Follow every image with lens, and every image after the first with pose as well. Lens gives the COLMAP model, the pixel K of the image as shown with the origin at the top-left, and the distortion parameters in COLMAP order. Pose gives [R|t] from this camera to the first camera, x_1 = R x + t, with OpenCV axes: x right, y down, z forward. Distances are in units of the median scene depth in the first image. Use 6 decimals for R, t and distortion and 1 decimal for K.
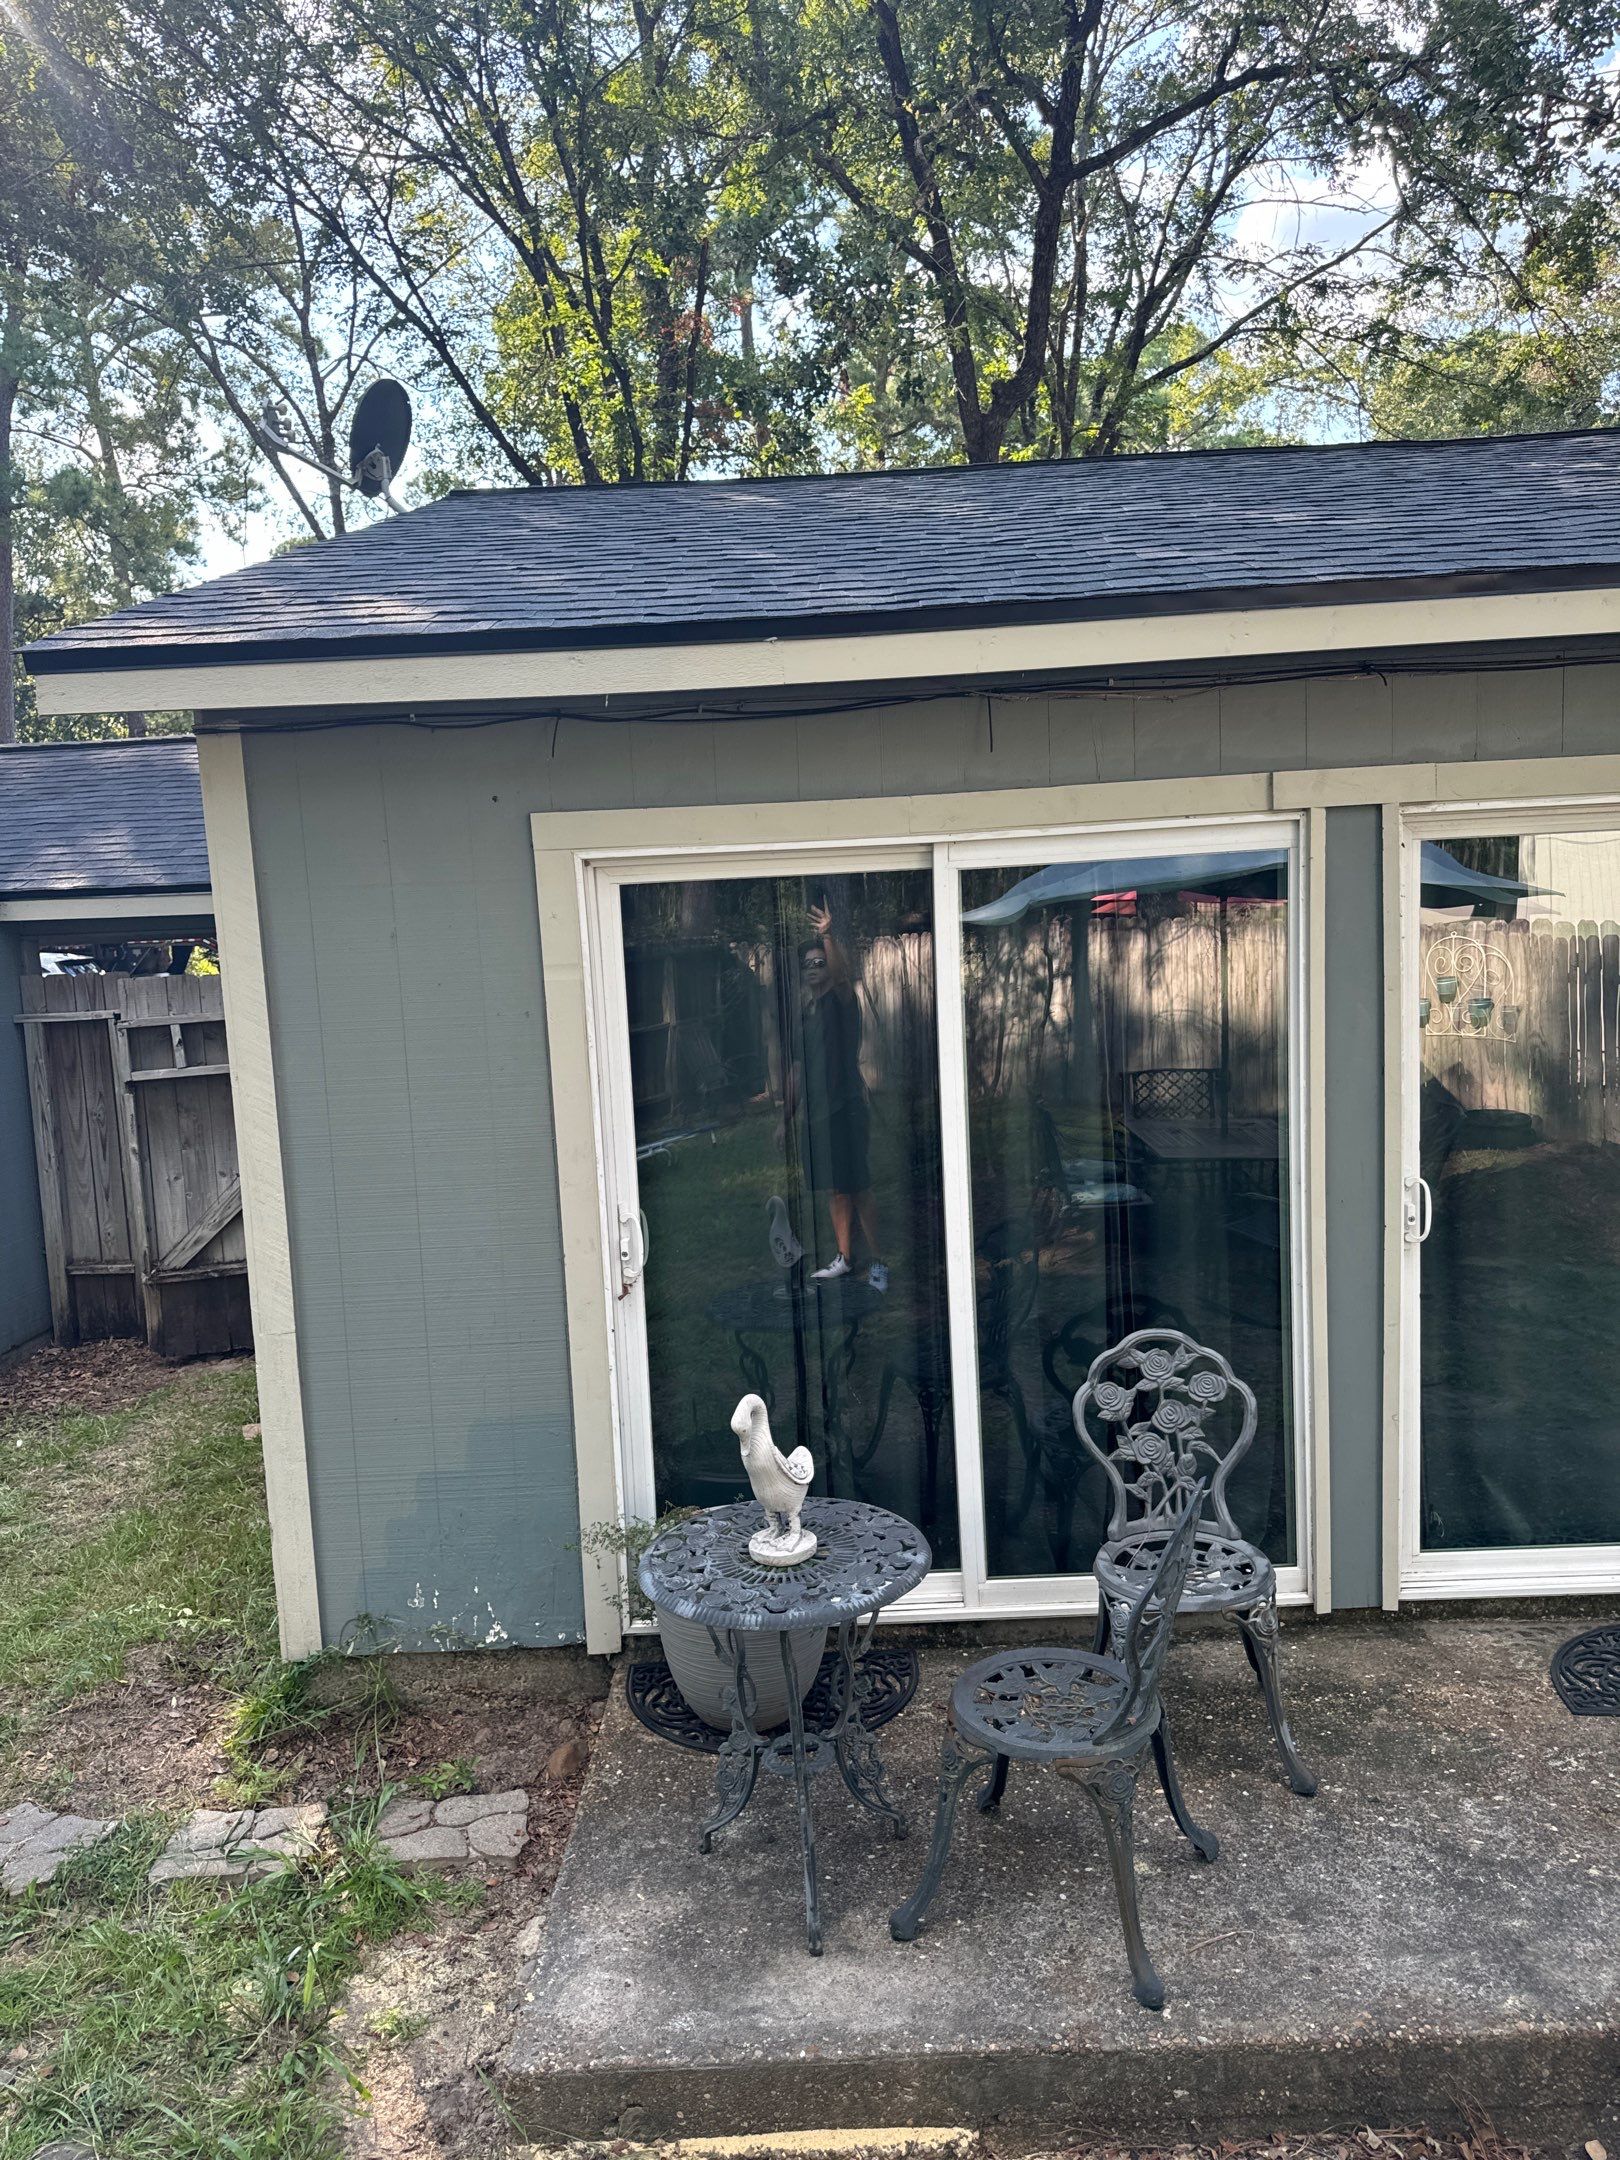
lens RADIAL K [[1499.5, 0, 810.5], [0, 1499.5, 1065.5], [0, 0, 1]] dist [0.078933, -0.117593]
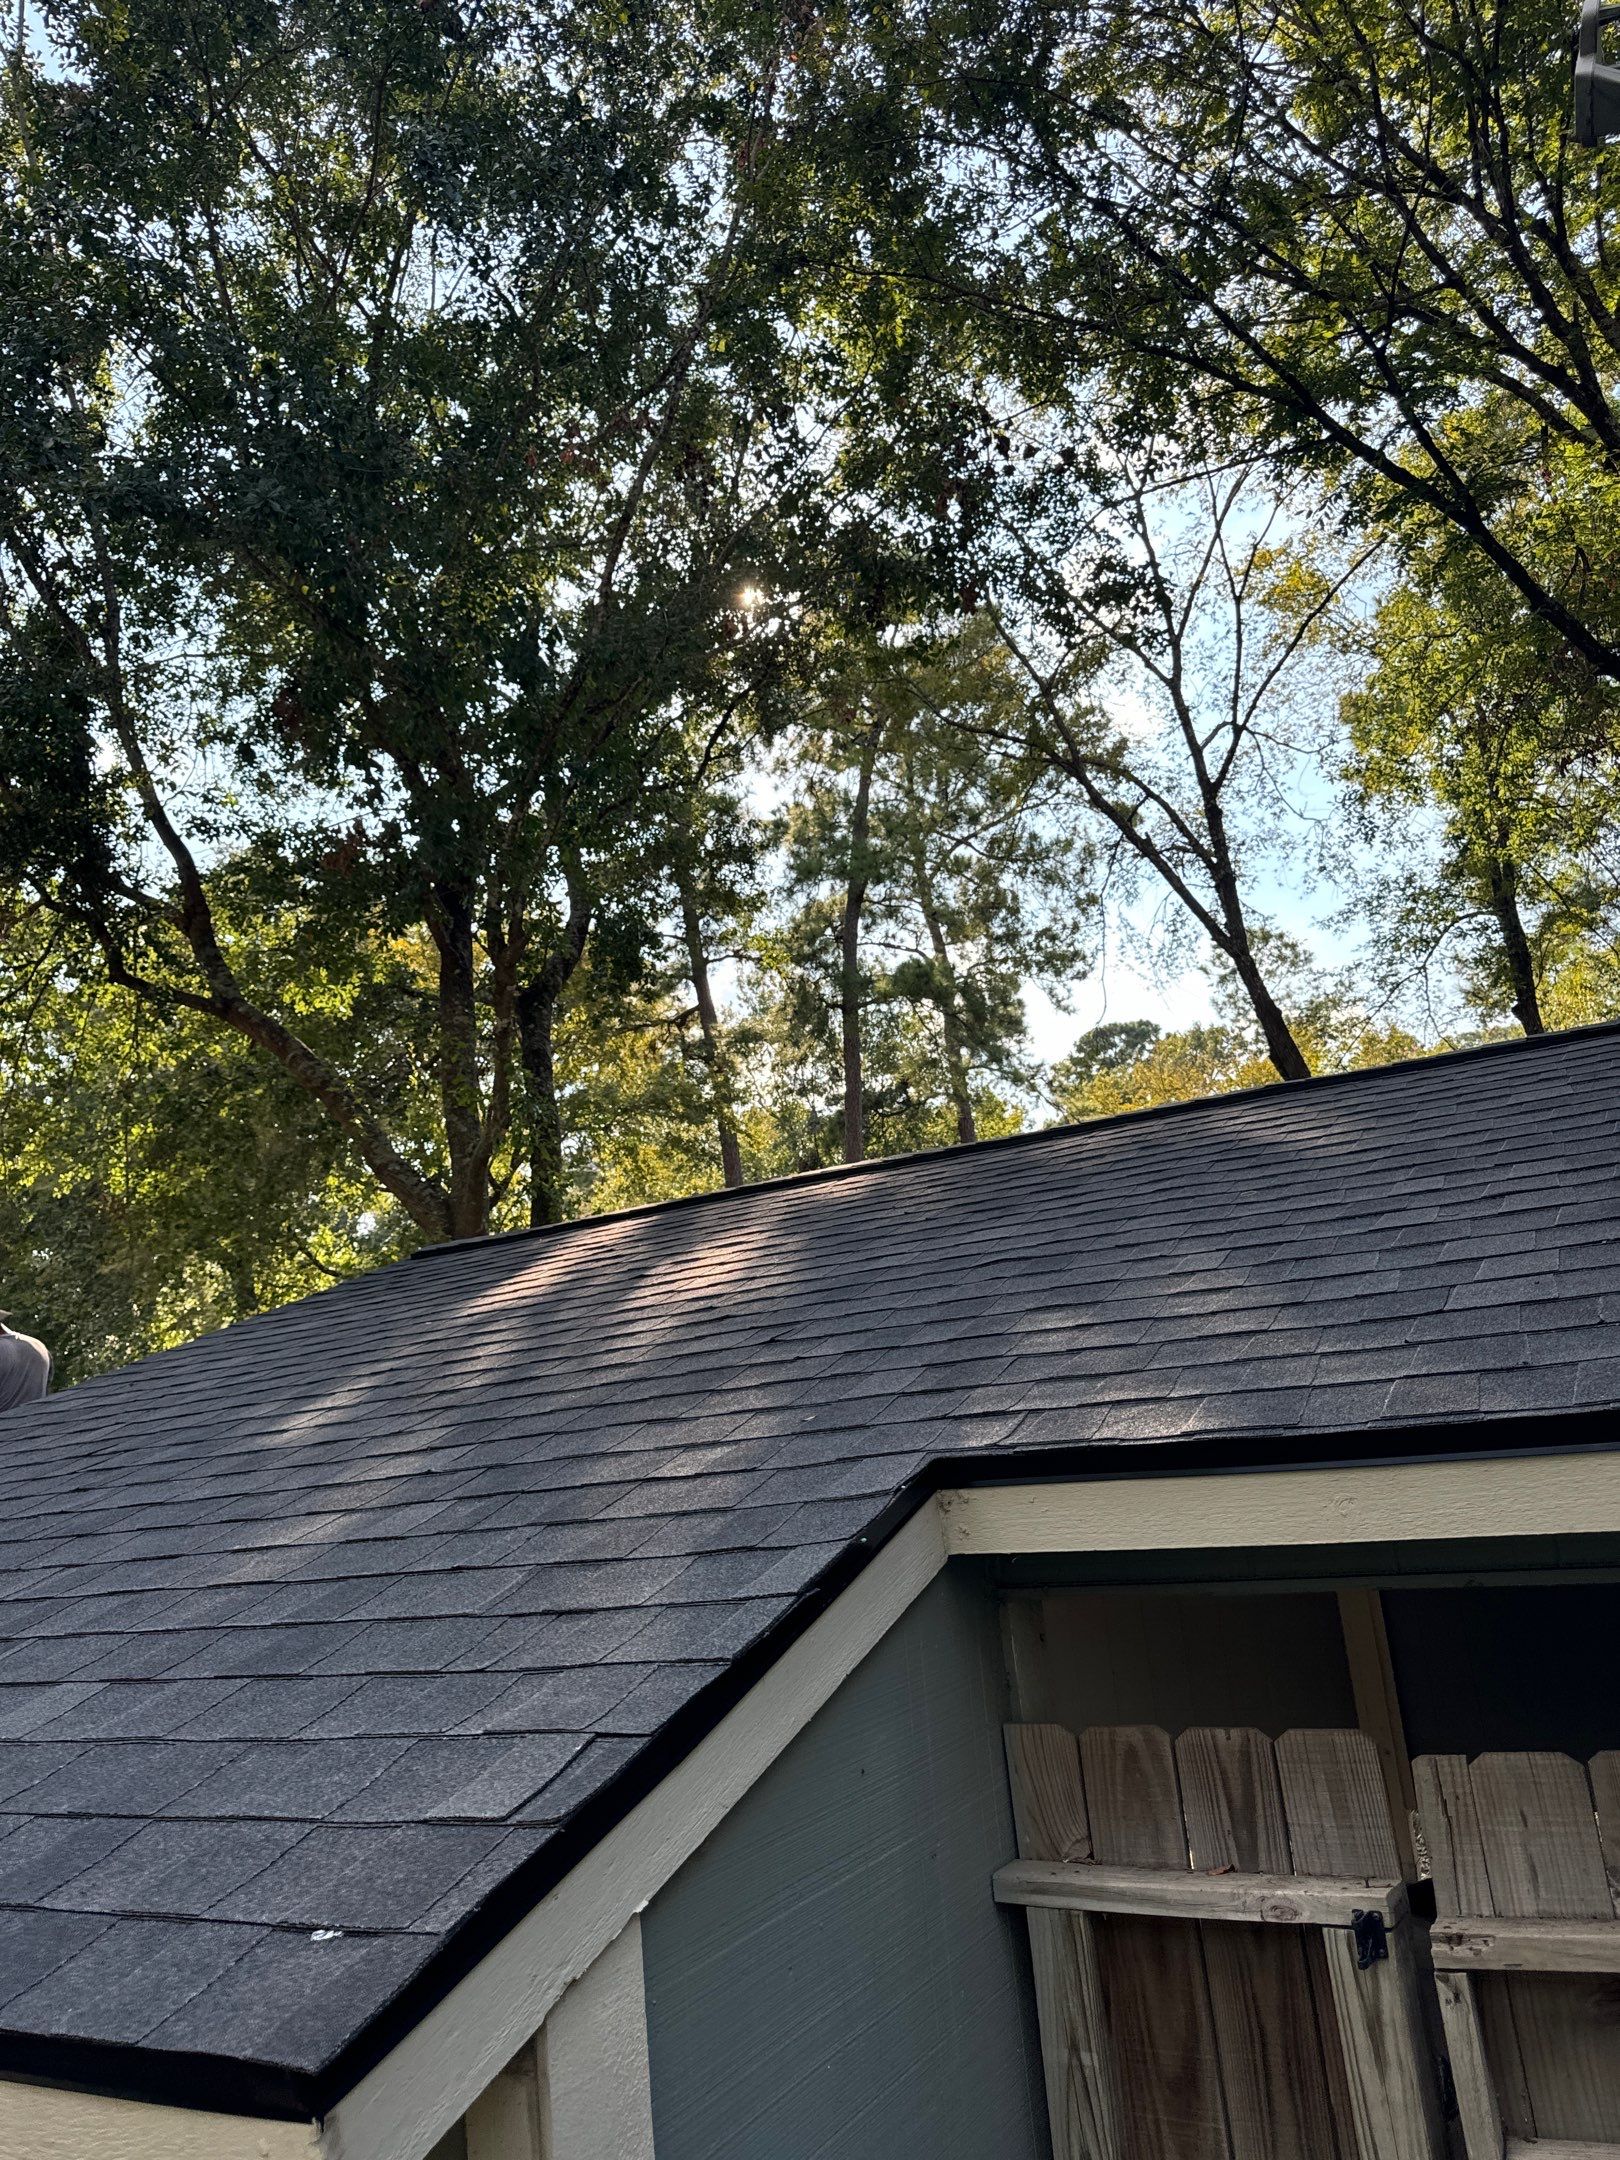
lens RADIAL K [[1499.5, 0, 810.5], [0, 1499.5, 1065.5], [0, 0, 1]] dist [0.078933, -0.117593]
pose [[0.872528, -0.143917, -0.466886, -0.076263], [-0.006134, 0.952327, -0.305017, -0.018210], [0.488526, 0.269000, 0.830049, 0.133746]]
